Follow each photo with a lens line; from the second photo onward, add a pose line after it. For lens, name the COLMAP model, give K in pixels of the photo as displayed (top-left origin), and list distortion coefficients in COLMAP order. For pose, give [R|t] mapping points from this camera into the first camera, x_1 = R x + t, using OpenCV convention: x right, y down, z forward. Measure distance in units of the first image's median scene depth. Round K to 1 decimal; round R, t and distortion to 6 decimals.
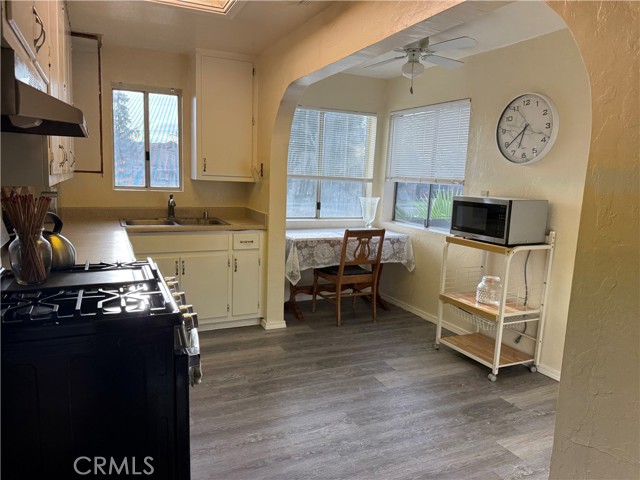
lens RADIAL K [[446.1, 0, 320.0], [0, 446.1, 240.0], [0, 0, 1]] dist [0.079746, -0.114044]
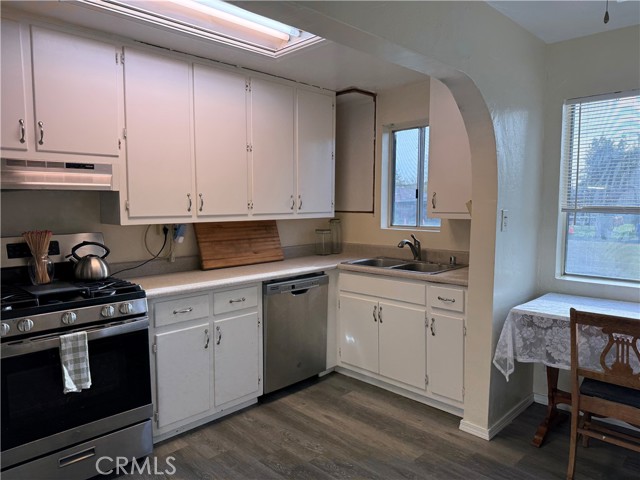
lens RADIAL K [[448.8, 0, 312.9], [0, 448.8, 241.8], [0, 0, 1]] dist [0.078394, -0.111610]
pose [[0.324421, 0.043678, -0.944904, 0.452036], [-0.116052, 0.993225, 0.006067, -0.067454], [0.938767, 0.107690, 0.327292, 0.502980]]
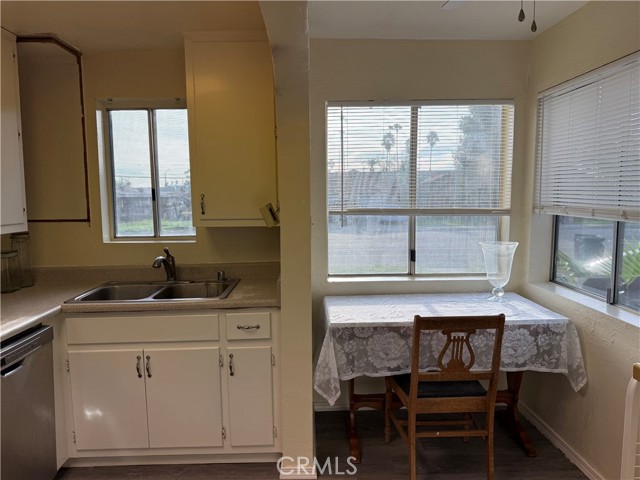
lens RADIAL K [[446.1, 0, 320.0], [0, 446.1, 240.0], [0, 0, 1]] dist [0.079746, -0.114044]
pose [[0.911548, -0.008769, -0.411101, 0.167217], [-0.011135, 0.998880, -0.045996, -0.083299], [0.411044, 0.046505, 0.910429, 0.454254]]
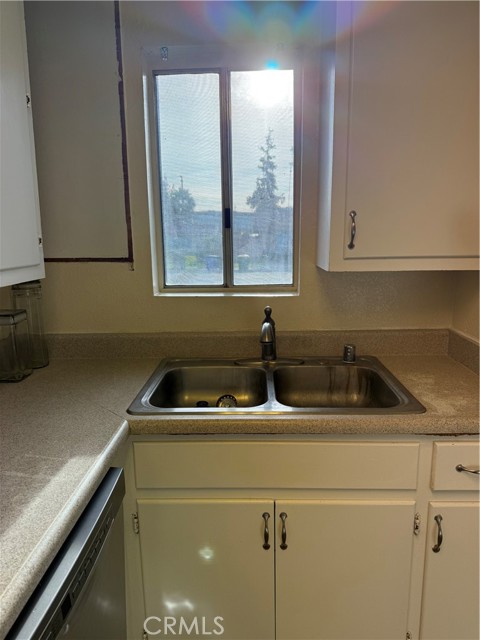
lens RADIAL K [[448.8, 0, 240.0], [0, 448.8, 320.0], [0, 0, 1]] dist [0.078394, -0.111610]
pose [[0.886747, 0.036177, -0.460837, -0.160235], [-0.017654, 0.998856, 0.044444, -0.105720], [0.461918, -0.031275, 0.886371, 0.610245]]
